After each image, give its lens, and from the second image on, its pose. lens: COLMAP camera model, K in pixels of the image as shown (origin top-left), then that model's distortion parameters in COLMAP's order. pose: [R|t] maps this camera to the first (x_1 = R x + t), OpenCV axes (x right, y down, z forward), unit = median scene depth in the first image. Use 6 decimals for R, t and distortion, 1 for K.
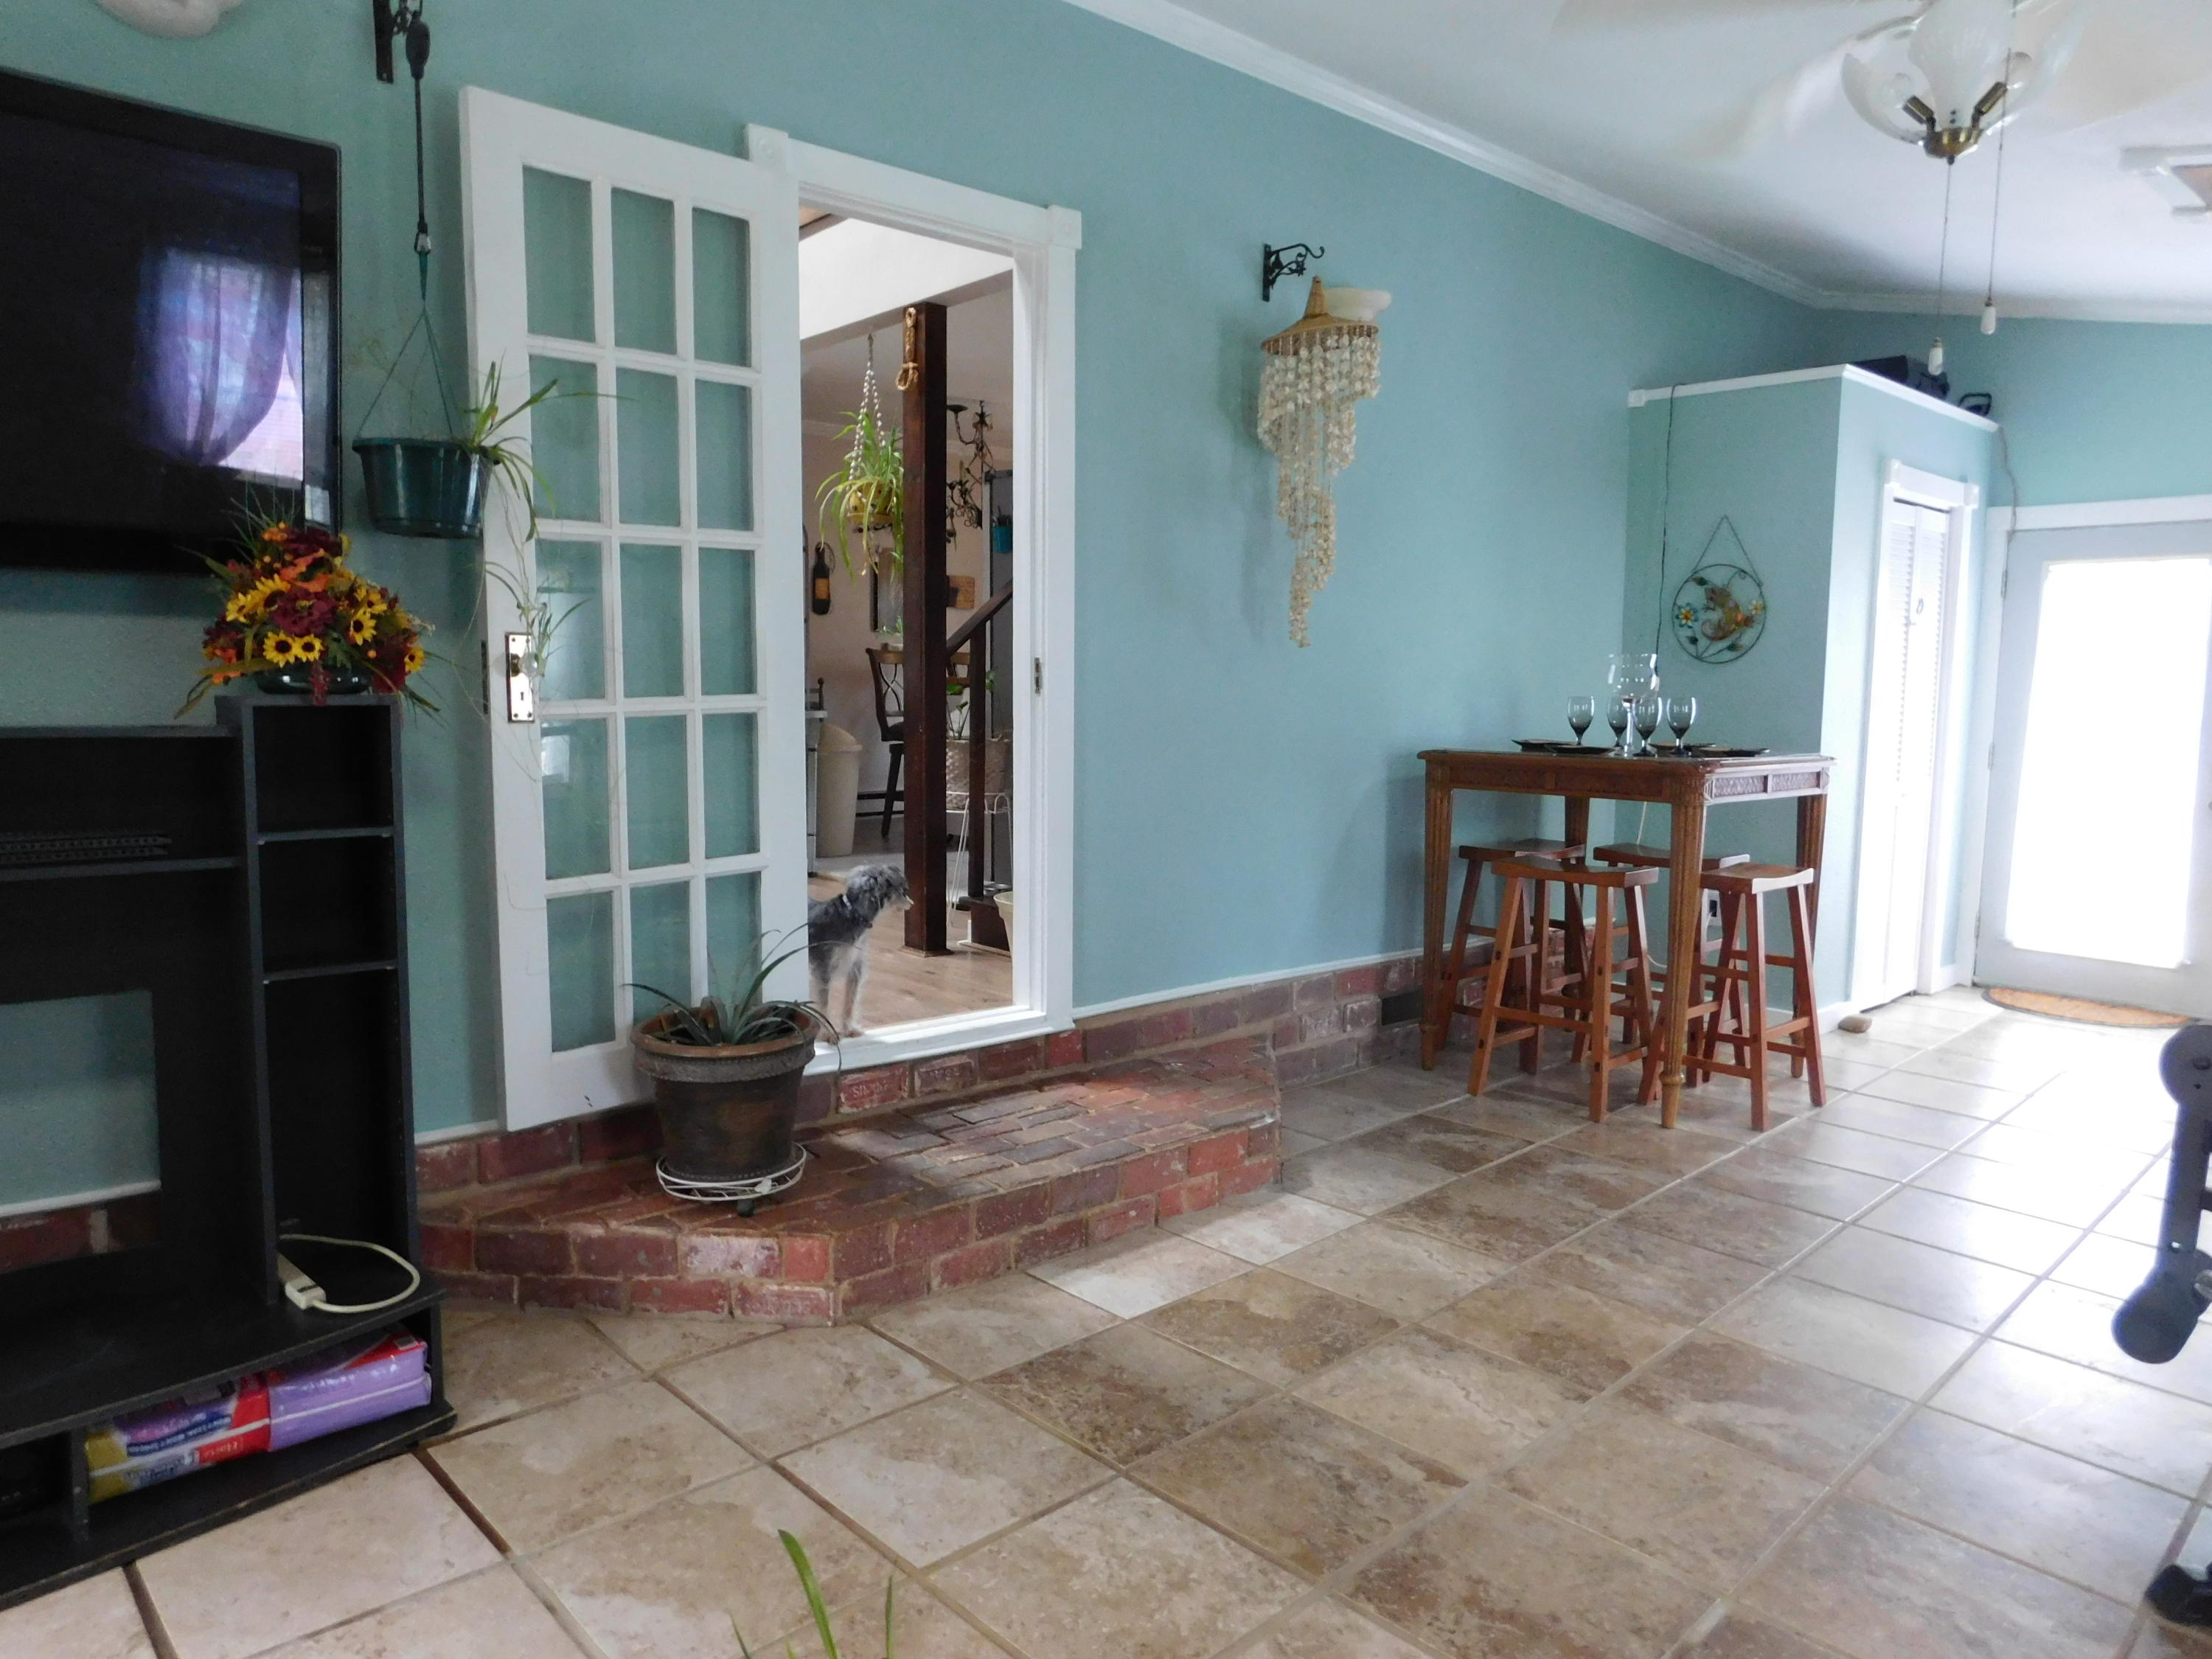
lens RADIAL K [[1469.6, 0, 1114.8], [0, 1469.6, 828.6], [0, 0, 1]] dist [-0.080725, 0.073319]
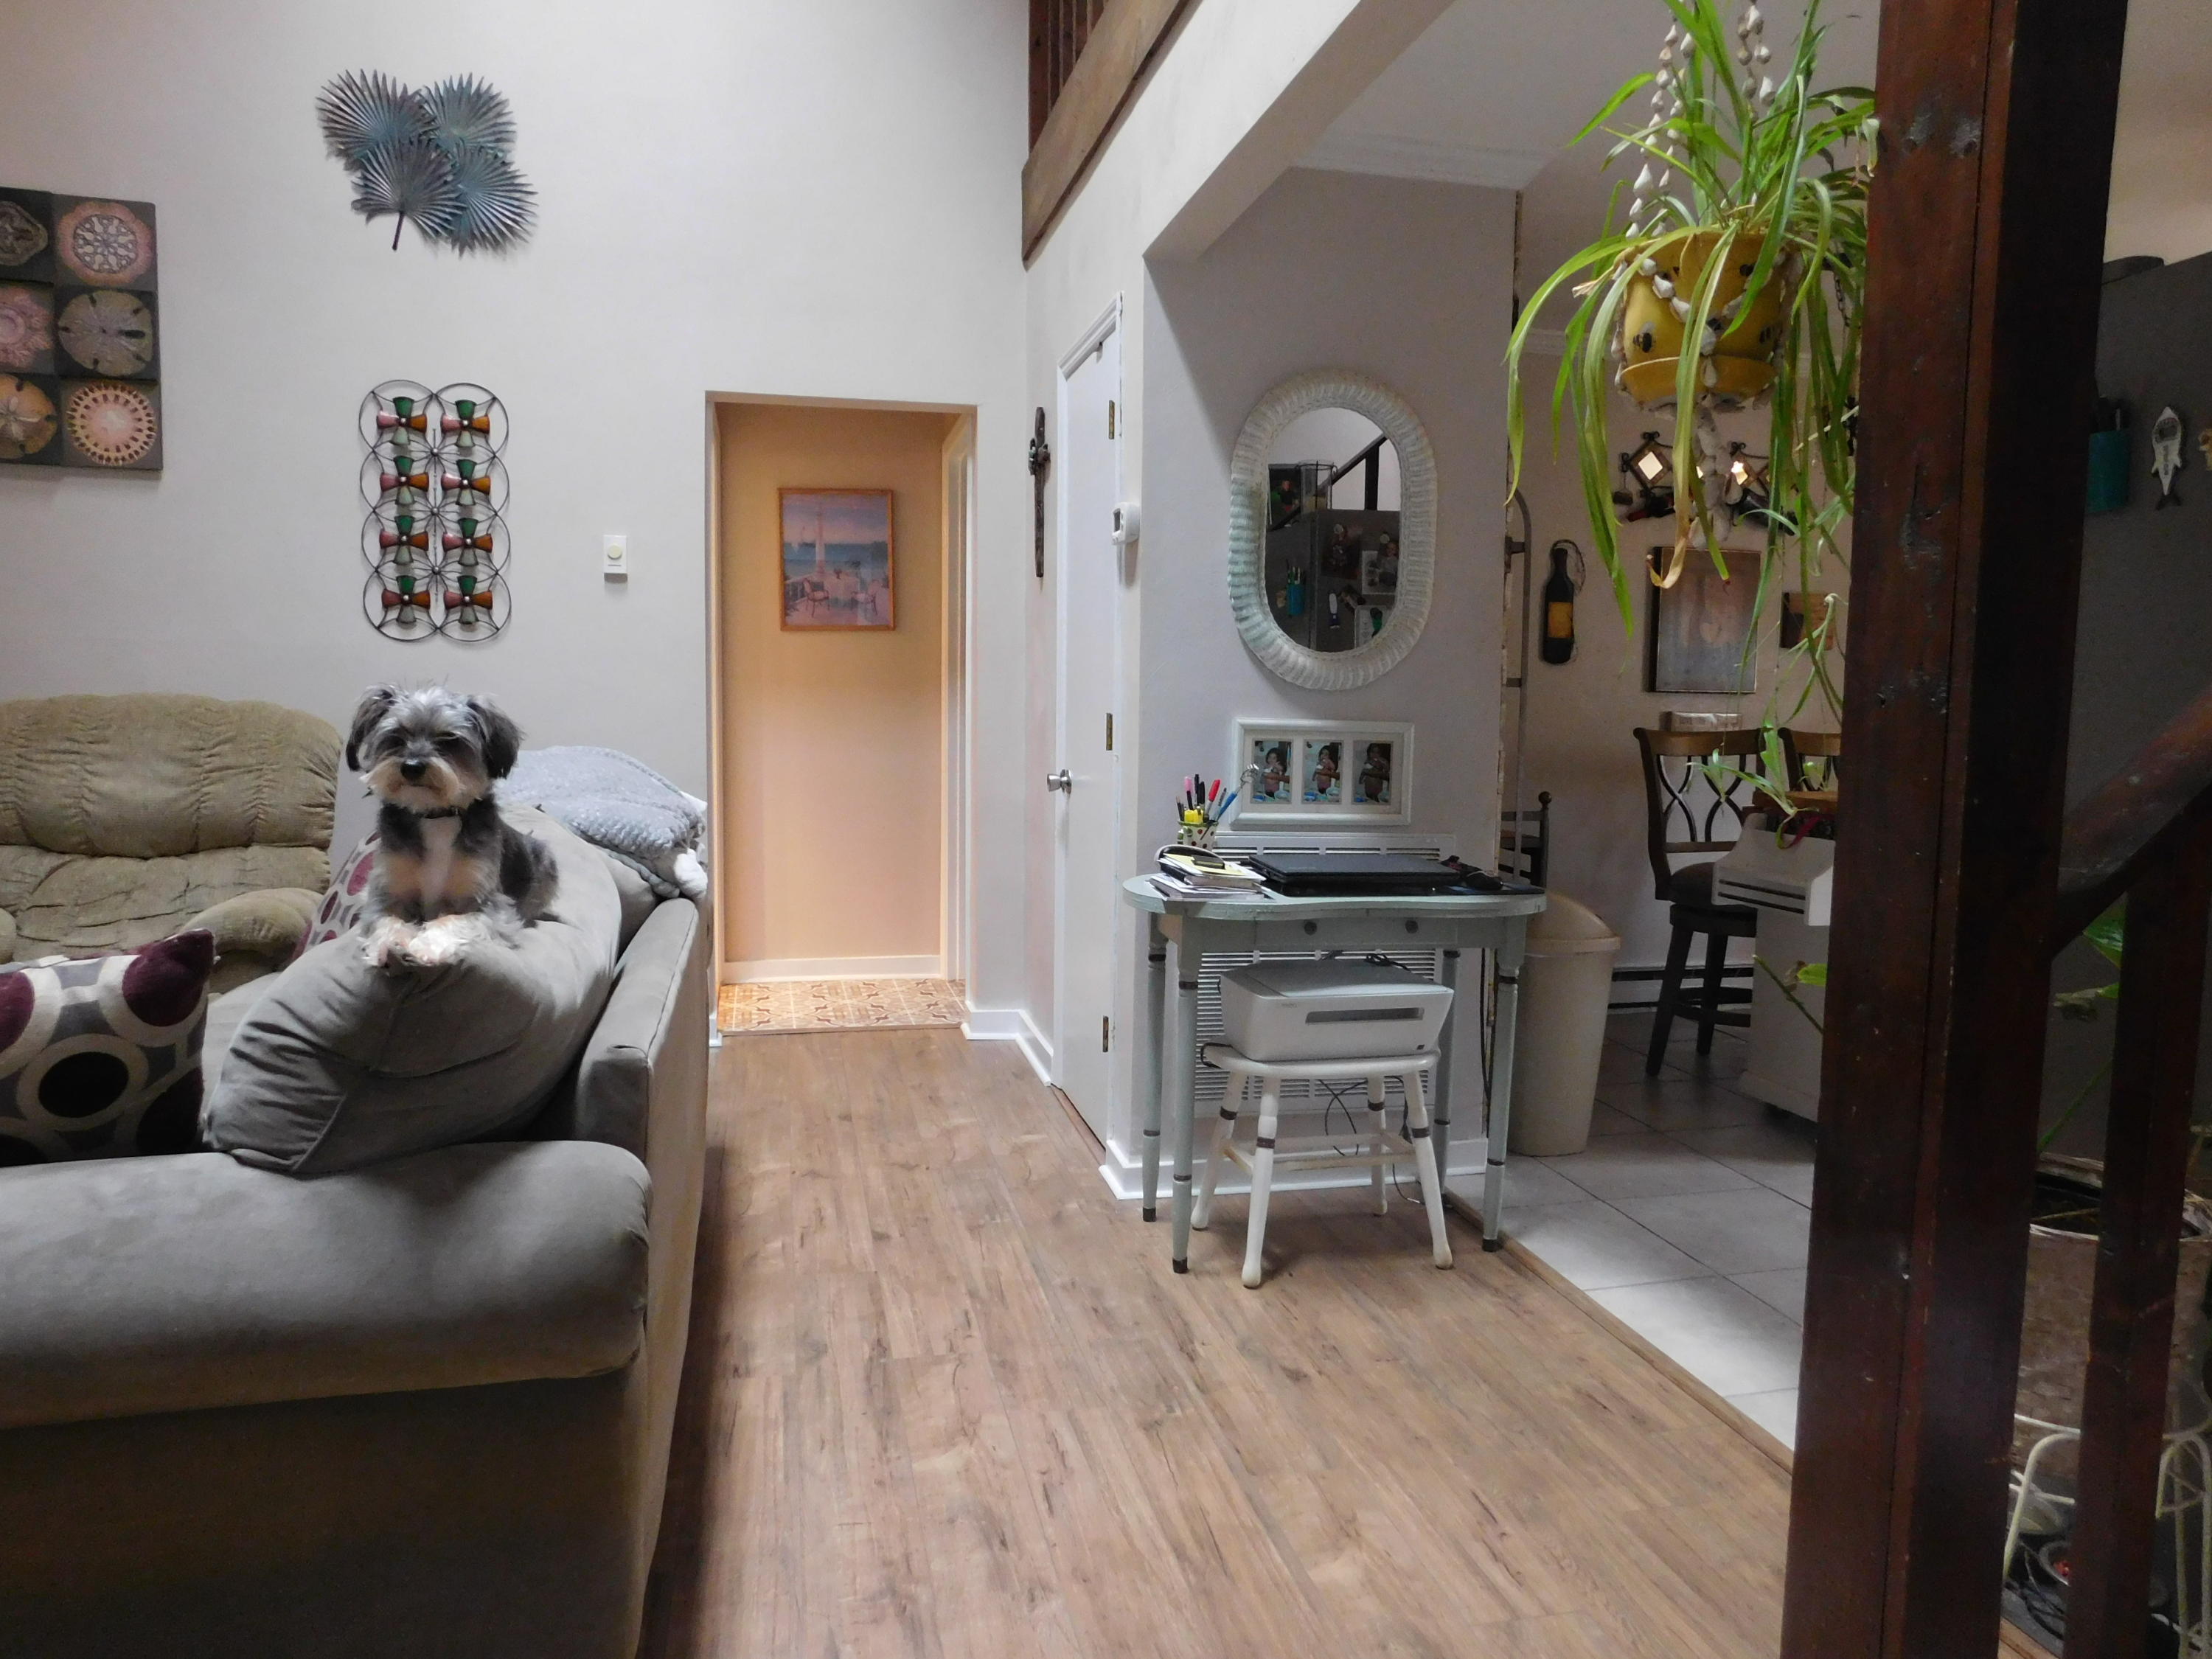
lens RADIAL K [[1433.0, 0, 1096.9], [0, 1433.0, 819.9], [0, 0, 1]] dist [-0.066582, 0.052500]
pose [[0.867204, 0.049182, -0.495519, -0.078873], [-0.056977, 0.998375, -0.000623, -0.076696], [0.494683, 0.028774, 0.868597, 0.437003]]
